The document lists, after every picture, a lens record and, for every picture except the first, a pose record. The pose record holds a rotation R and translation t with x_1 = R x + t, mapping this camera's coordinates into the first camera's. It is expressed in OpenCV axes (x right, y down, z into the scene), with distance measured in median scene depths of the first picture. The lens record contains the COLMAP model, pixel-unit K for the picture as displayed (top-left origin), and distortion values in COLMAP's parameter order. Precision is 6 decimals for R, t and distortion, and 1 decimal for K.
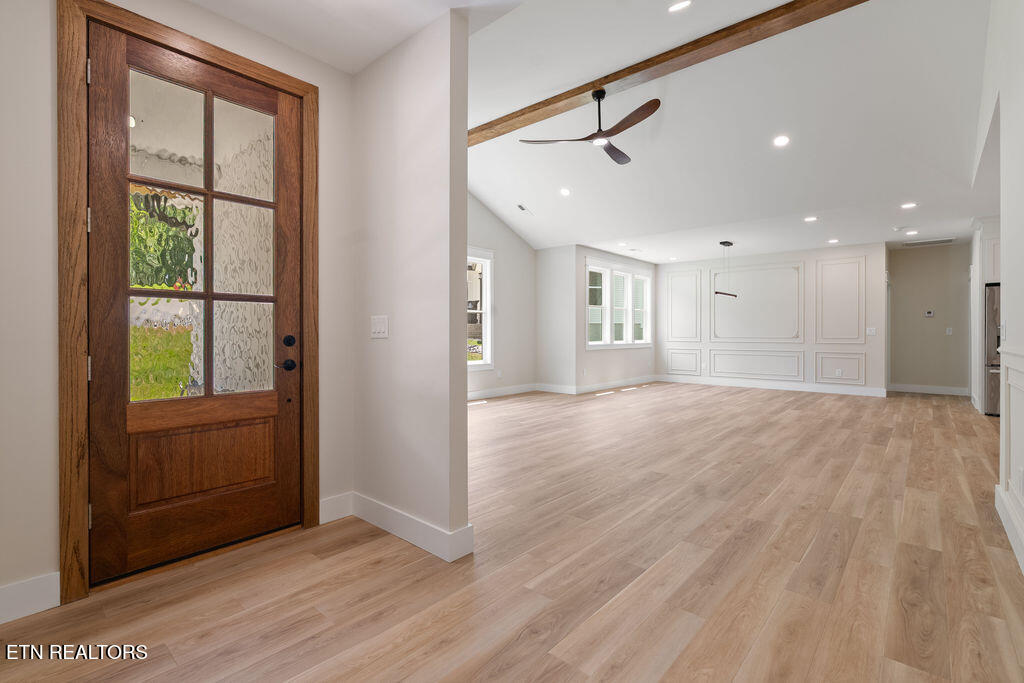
lens RADIAL K [[467.0, 0, 510.8], [0, 467.0, 336.3], [0, 0, 1]] dist [-0.006651, 0.004002]
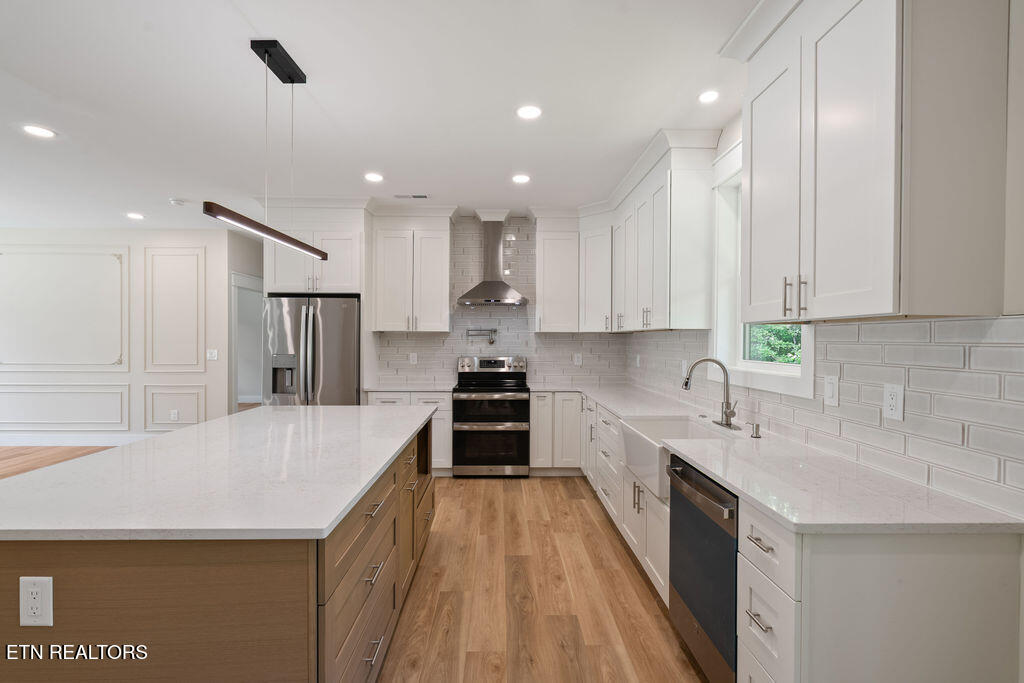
lens RADIAL K [[467.0, 0, 509.1], [0, 467.0, 343.2], [0, 0, 1]] dist [-0.006651, 0.004002]
pose [[0.732337, -0.001093, 0.680941, 1.854558], [-0.001305, 0.999995, 0.003009, -0.094173], [-0.680941, -0.003093, 0.732332, 0.520861]]
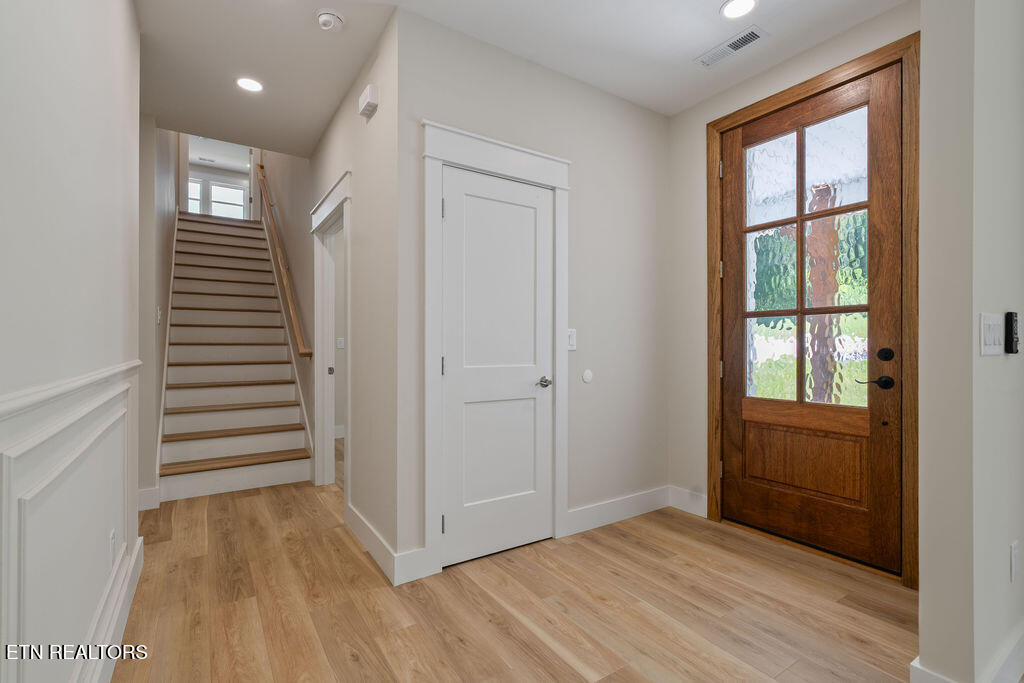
lens RADIAL K [[467.0, 0, 505.2], [0, 467.0, 349.0], [0, 0, 1]] dist [-0.006651, 0.004002]
pose [[-0.259438, 0.006703, -0.965737, 0.498992], [-0.006107, 0.999945, 0.008581, -0.003003], [0.965740, 0.008124, -0.259383, 0.510027]]
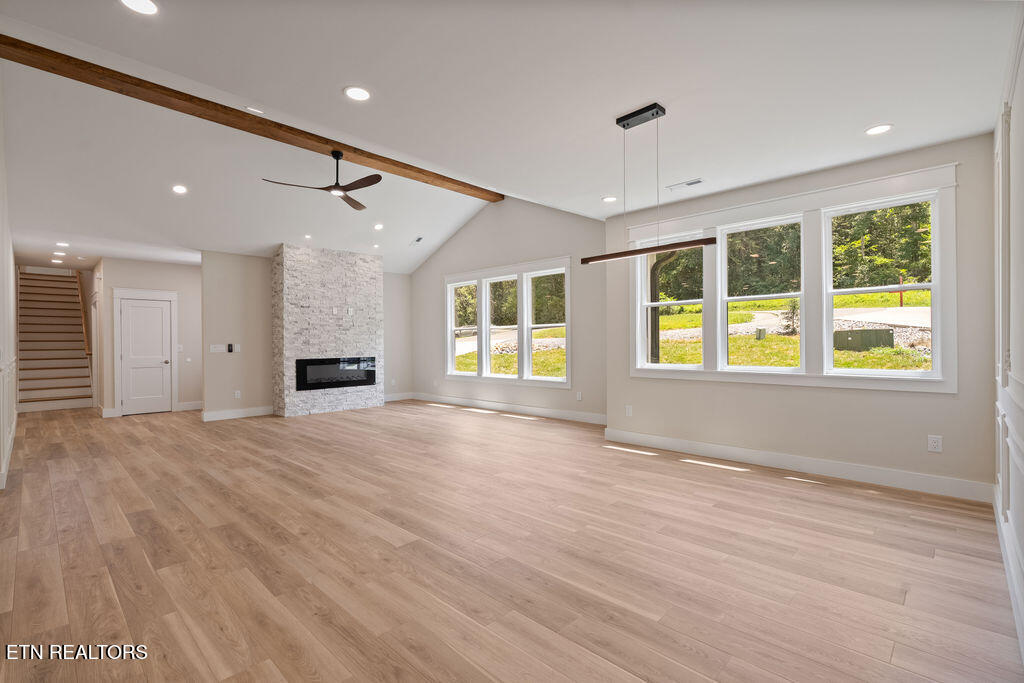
lens RADIAL K [[467.0, 0, 510.7], [0, 467.0, 347.1], [0, 0, 1]] dist [-0.006651, 0.004002]
pose [[-0.041329, 0.010038, -0.999095, 2.504312], [0.001199, 0.999949, 0.009997, -0.053173], [0.999145, -0.000785, -0.041338, 2.712562]]
